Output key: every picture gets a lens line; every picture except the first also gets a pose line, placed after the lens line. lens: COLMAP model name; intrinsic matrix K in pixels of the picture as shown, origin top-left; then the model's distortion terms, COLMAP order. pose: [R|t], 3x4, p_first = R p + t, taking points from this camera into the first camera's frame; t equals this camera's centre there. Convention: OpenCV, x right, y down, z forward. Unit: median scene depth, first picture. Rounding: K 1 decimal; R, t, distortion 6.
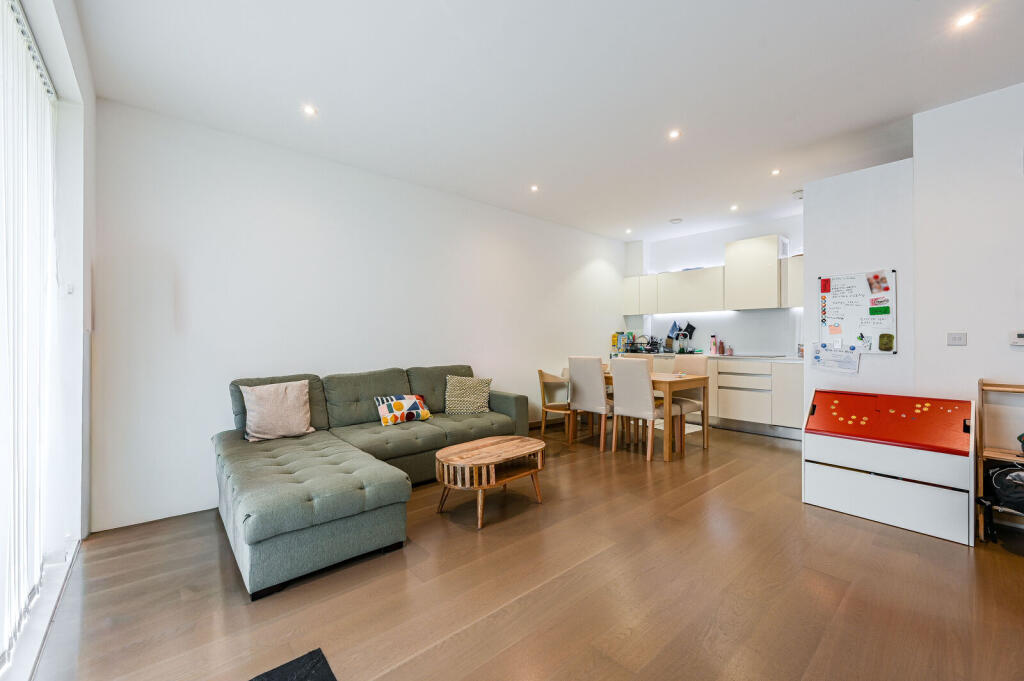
lens RADIAL K [[409.3, 0, 513.5], [0, 409.3, 339.1], [0, 0, 1]] dist [0.003593, 0.000446]
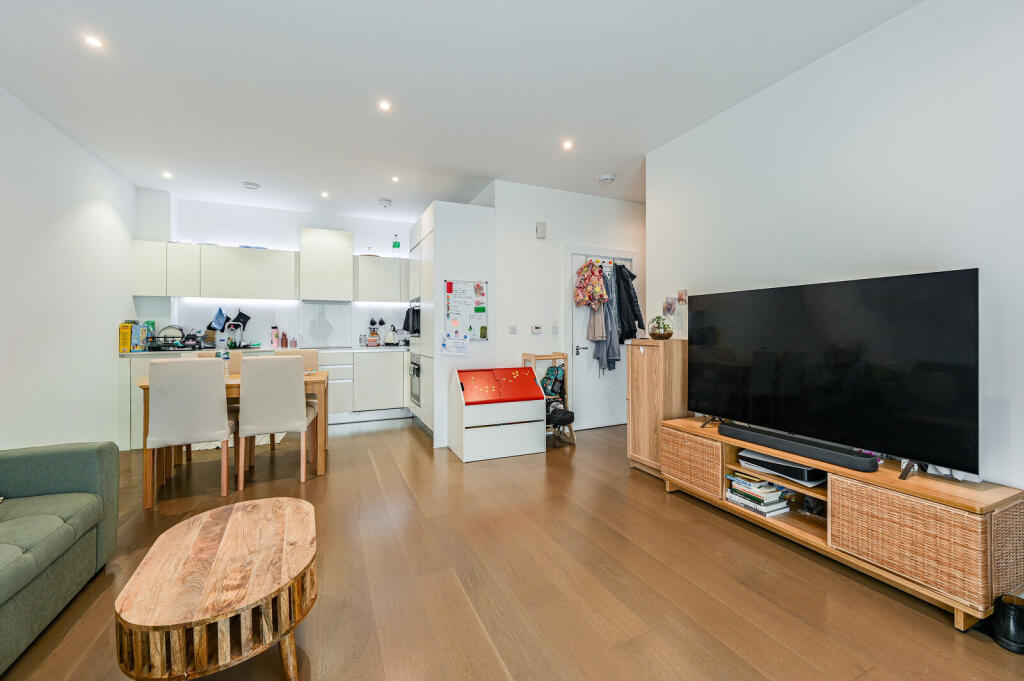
lens RADIAL K [[409.3, 0, 510.7], [0, 409.3, 330.6], [0, 0, 1]] dist [0.003593, 0.000446]
pose [[0.299736, -0.005356, 0.954007, -0.238072], [0.004360, 0.999981, 0.004244, -0.001593], [-0.954012, 0.002887, 0.299754, 0.277838]]
